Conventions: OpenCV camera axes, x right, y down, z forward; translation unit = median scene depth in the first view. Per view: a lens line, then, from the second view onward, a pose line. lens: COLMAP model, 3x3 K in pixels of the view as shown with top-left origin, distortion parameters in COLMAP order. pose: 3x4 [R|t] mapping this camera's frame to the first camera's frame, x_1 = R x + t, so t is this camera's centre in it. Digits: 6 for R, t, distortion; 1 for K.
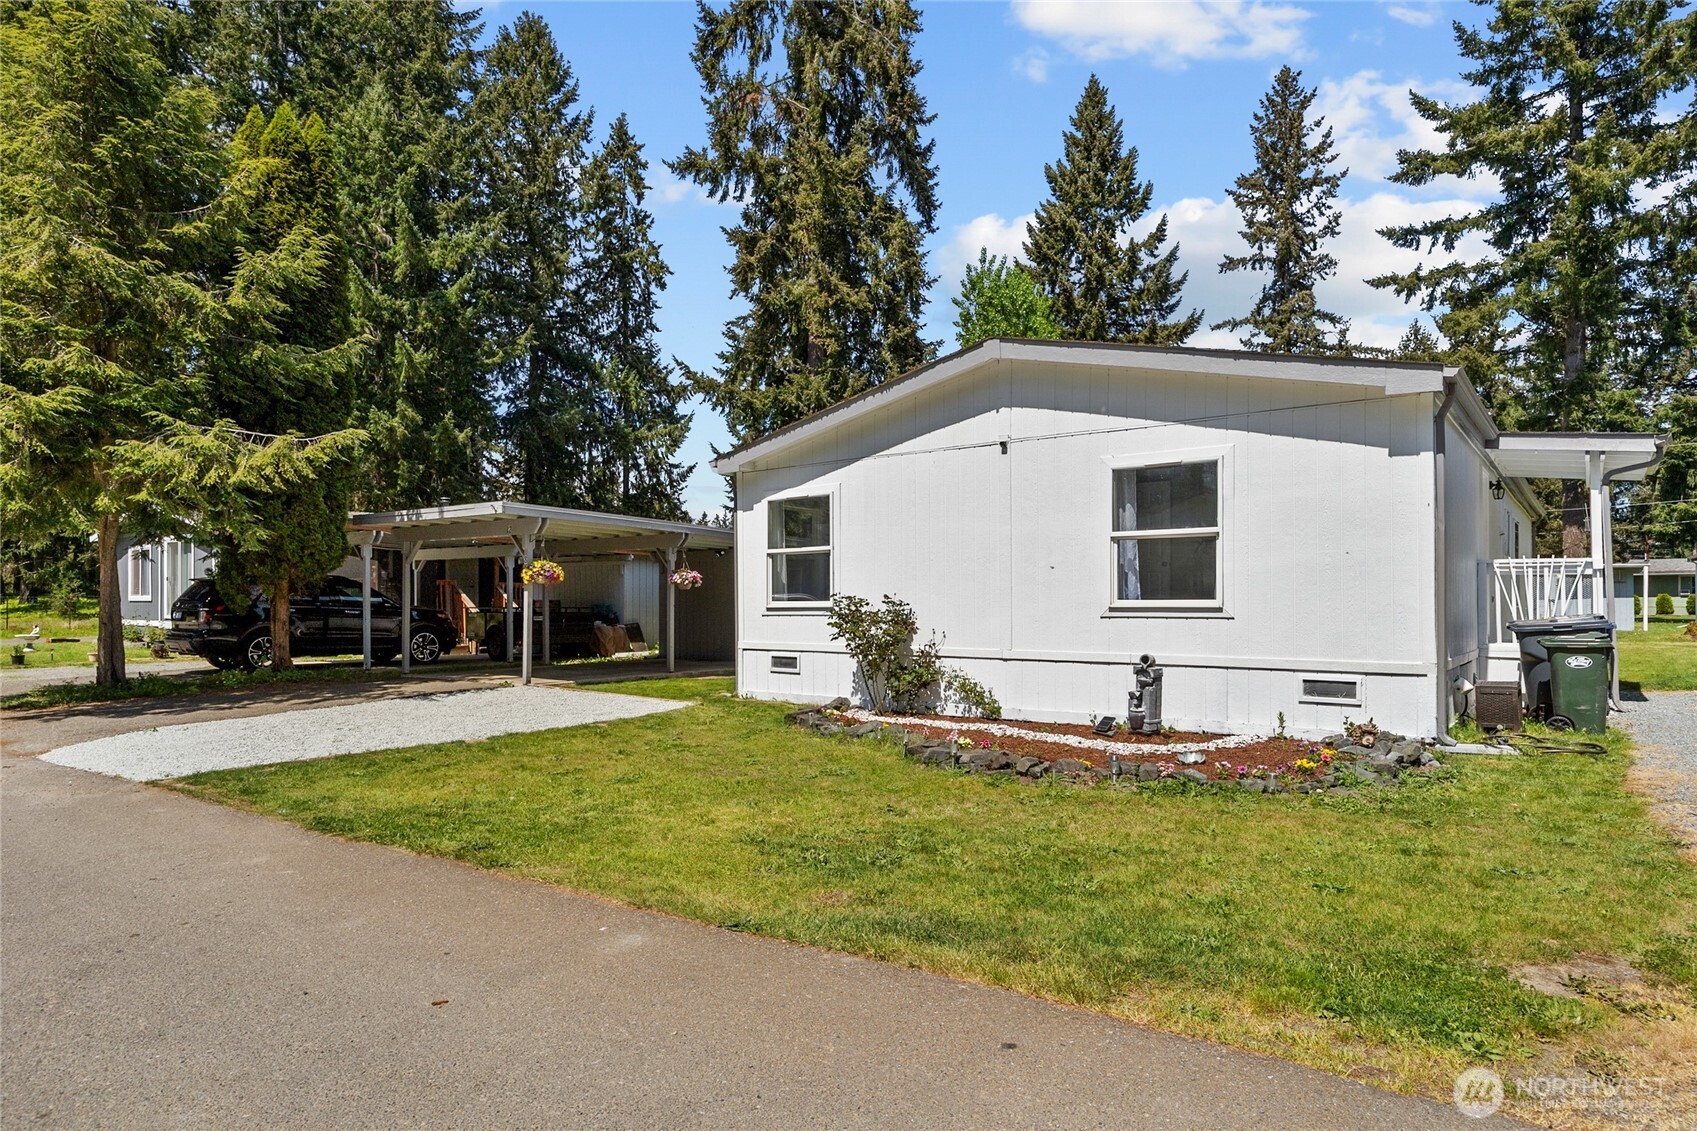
lens RADIAL K [[977.8, 0, 846.5], [0, 977.8, 599.8], [0, 0, 1]] dist [-0.003239, -0.000400]
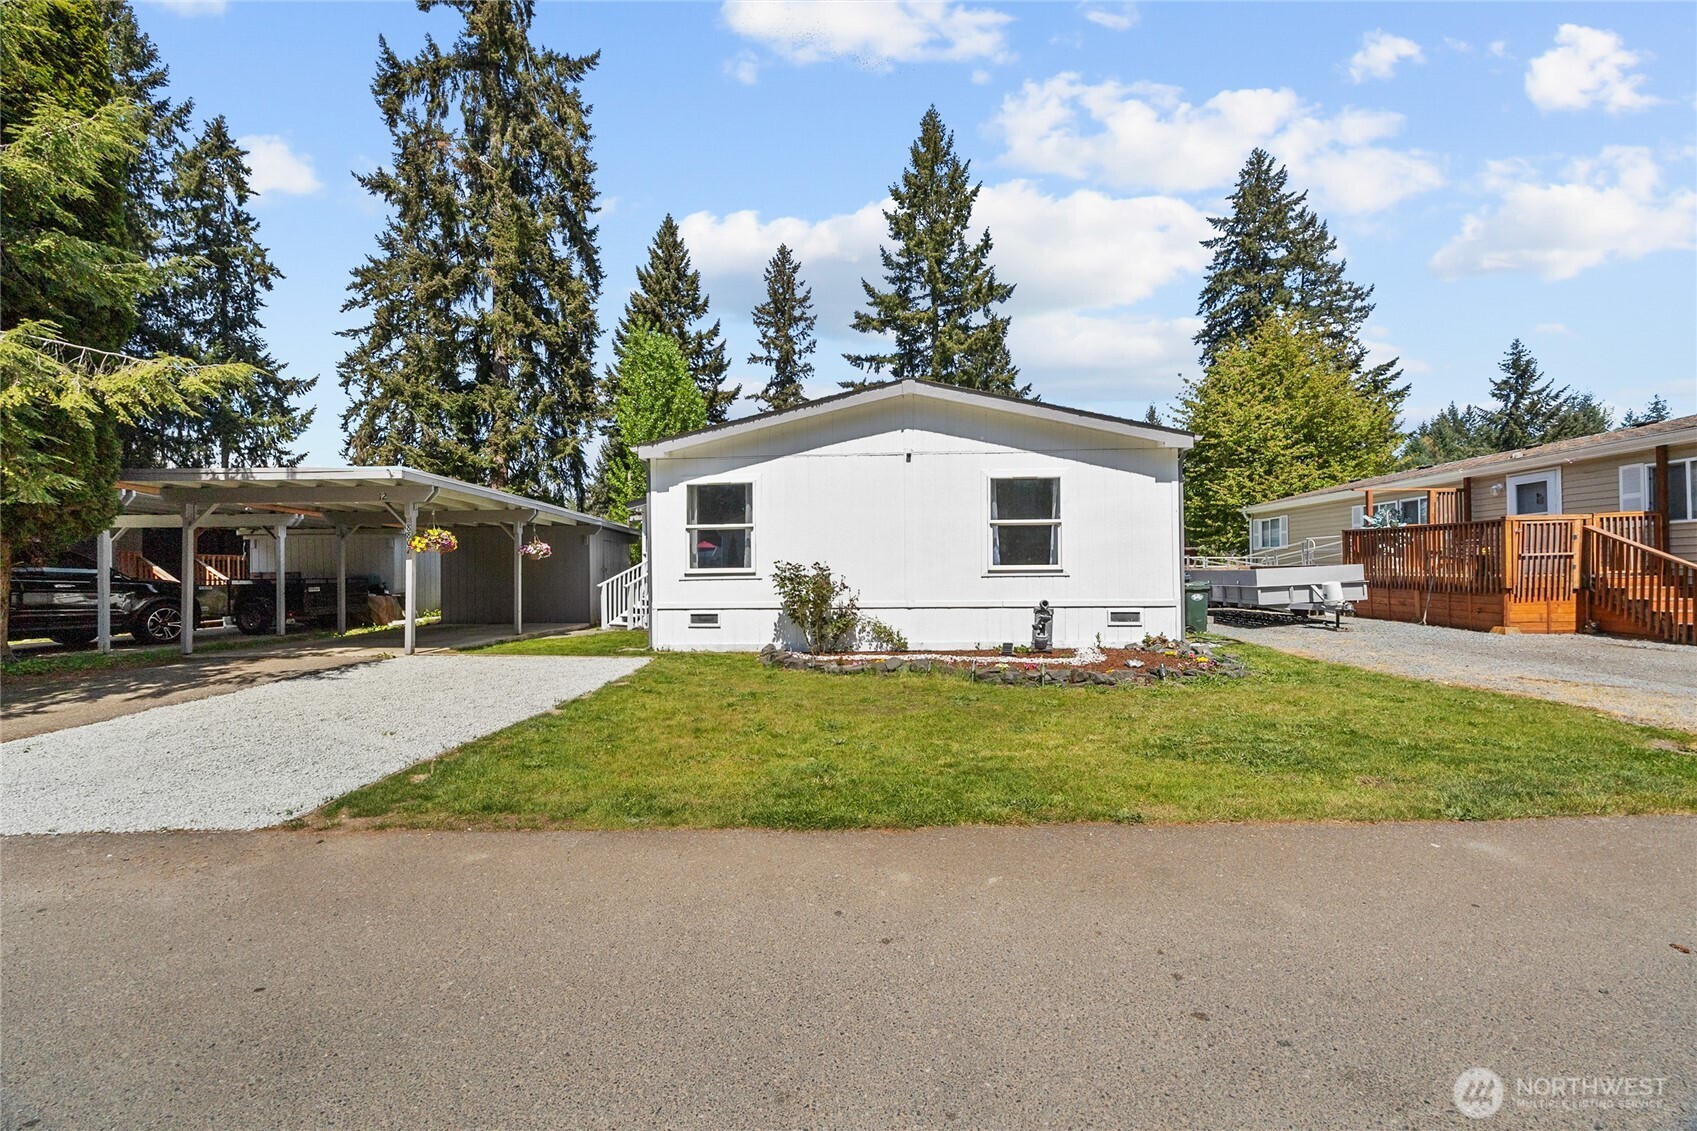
lens RADIAL K [[652.0, 0, 848.5], [0, 652.0, 565.5], [0, 0, 1]] dist [-0.000061, -0.000245]
pose [[0.827635, -0.000023, 0.561267, -0.091823], [0.006442, 0.999935, -0.009457, 0.001674], [-0.561230, 0.011443, 0.827581, 0.057309]]
